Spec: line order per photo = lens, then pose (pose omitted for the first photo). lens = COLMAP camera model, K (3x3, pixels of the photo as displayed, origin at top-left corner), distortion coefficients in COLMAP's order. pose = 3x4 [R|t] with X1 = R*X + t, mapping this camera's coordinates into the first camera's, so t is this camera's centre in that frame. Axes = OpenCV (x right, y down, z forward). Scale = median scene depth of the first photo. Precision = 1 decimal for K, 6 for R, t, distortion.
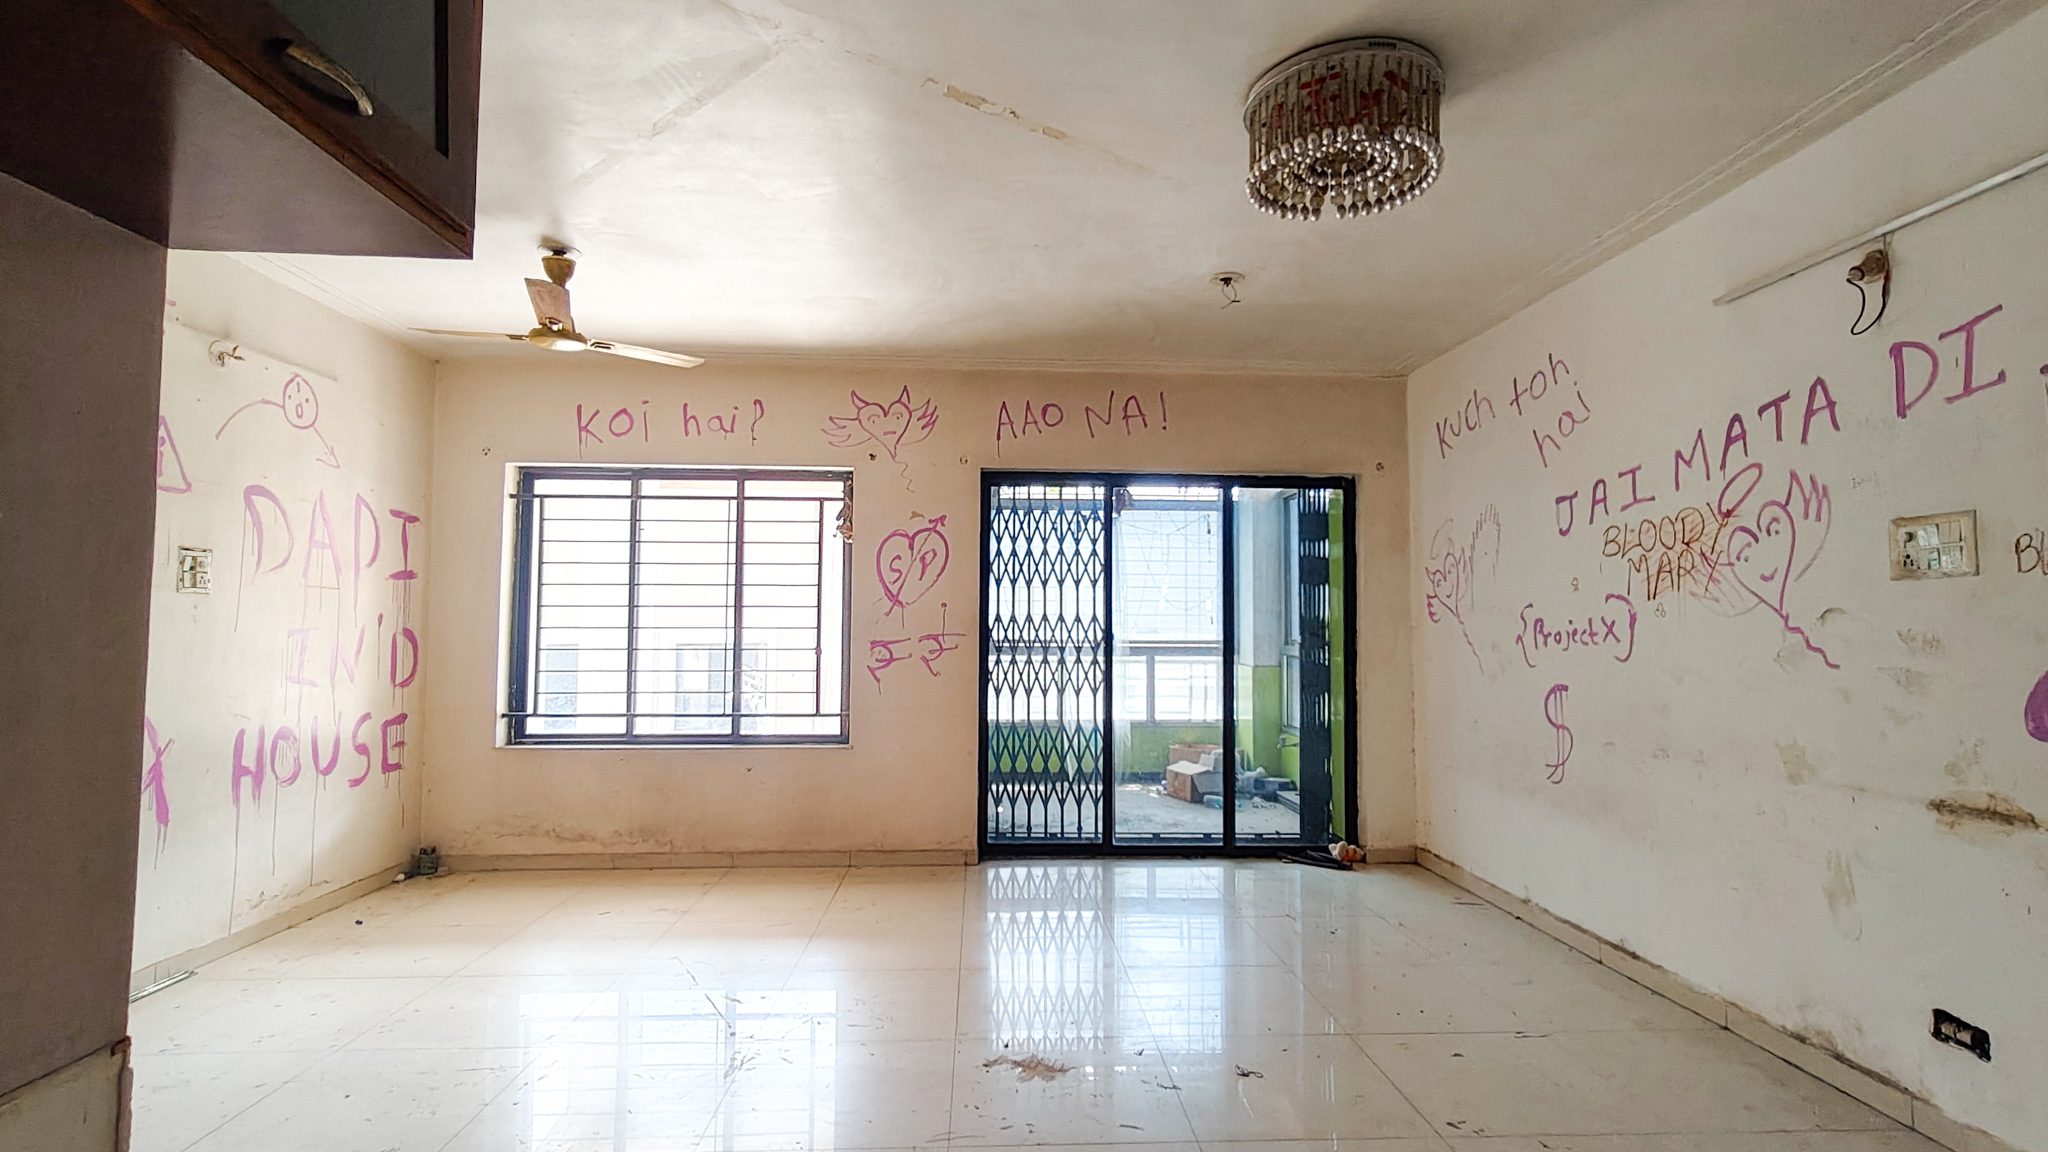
lens RADIAL K [[962.8, 0, 1023.8], [0, 962.8, 582.8], [0, 0, 1]] dist [0.012807, -0.003239]
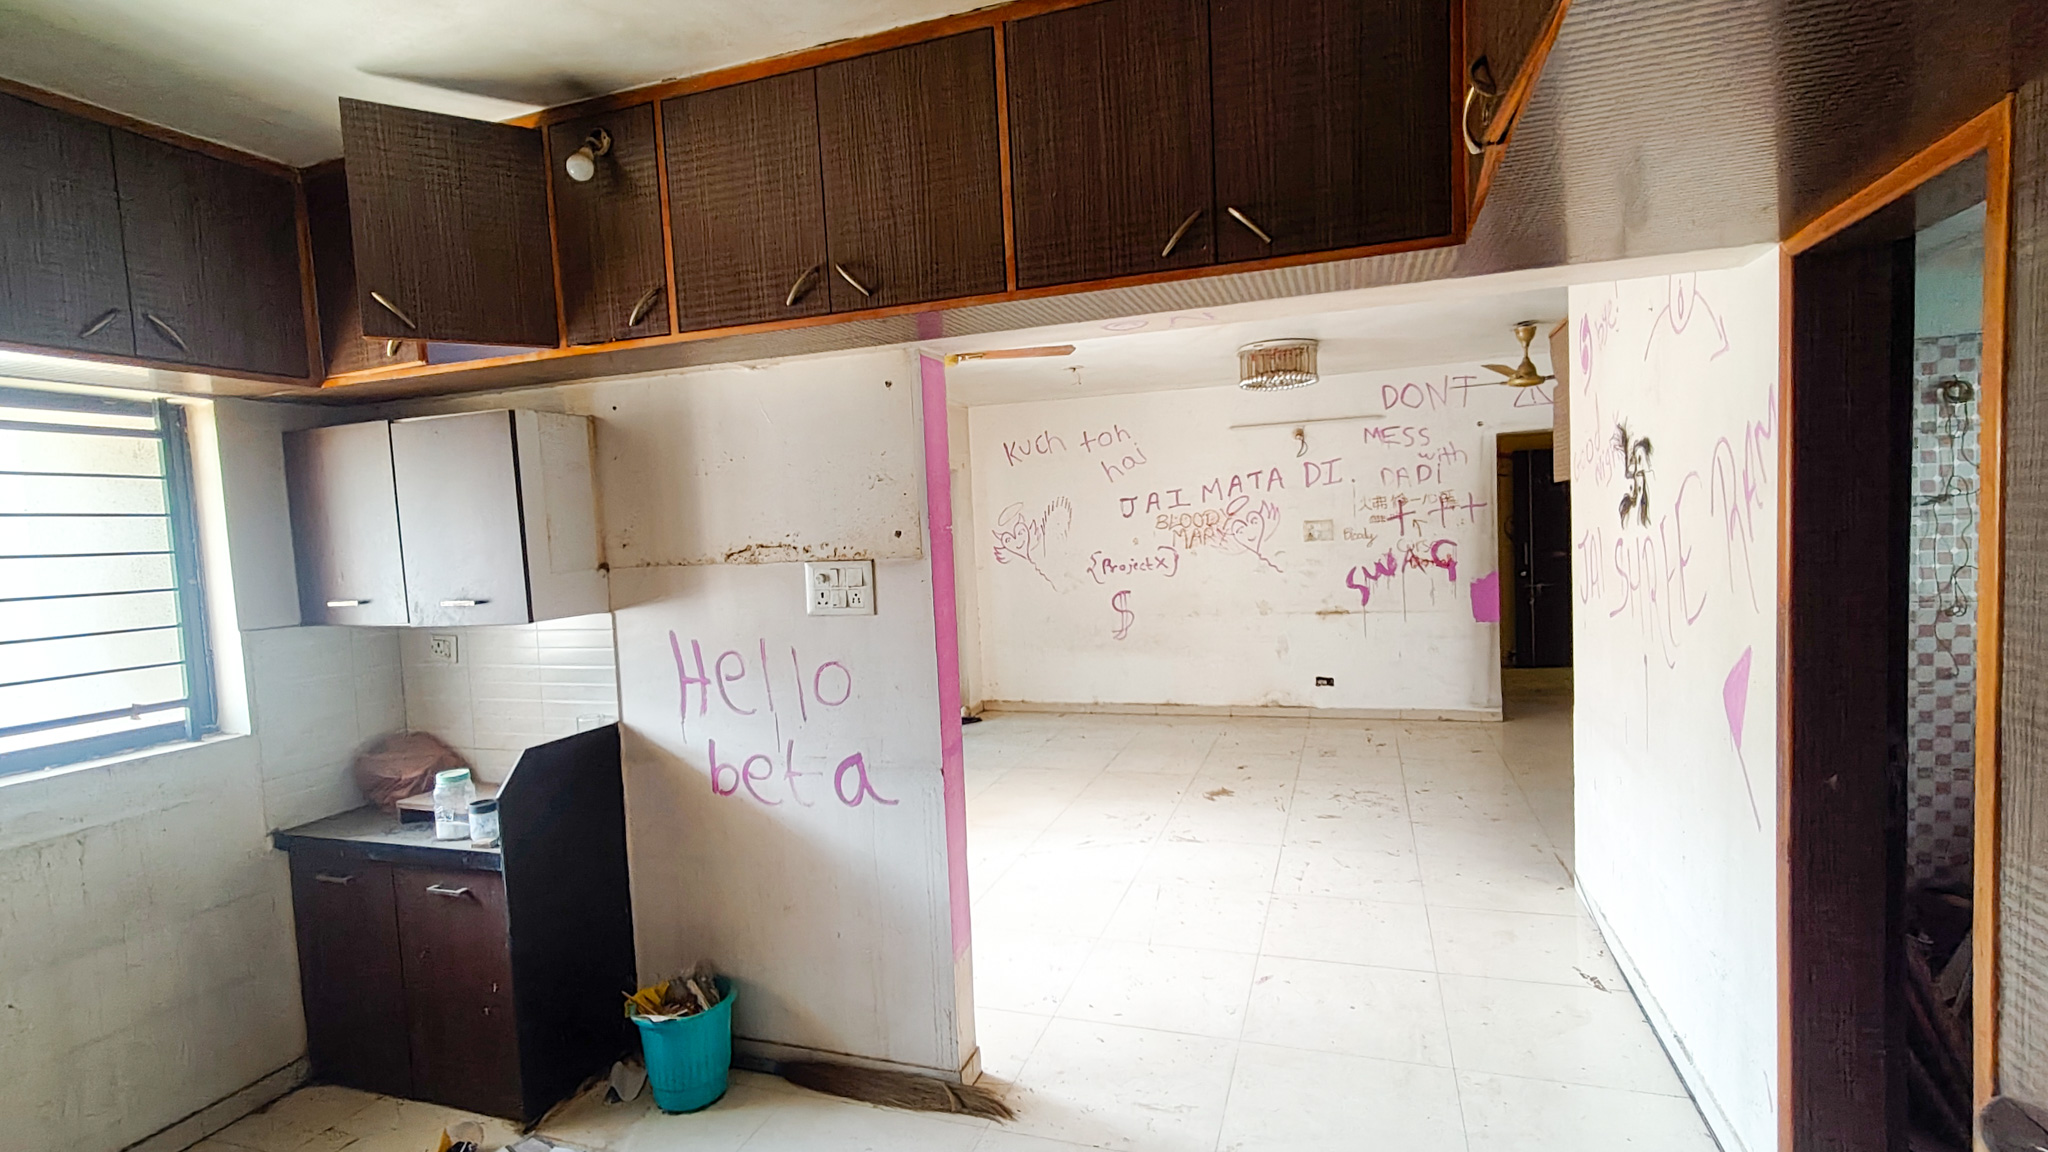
lens RADIAL K [[962.8, 0, 1025.3], [0, 962.8, 583.3], [0, 0, 1]] dist [0.012807, -0.003239]
pose [[0.366484, -0.079074, 0.927058, -1.365332], [0.006061, 0.996564, 0.082606, -0.077712], [-0.930405, -0.024654, 0.365704, 0.441061]]
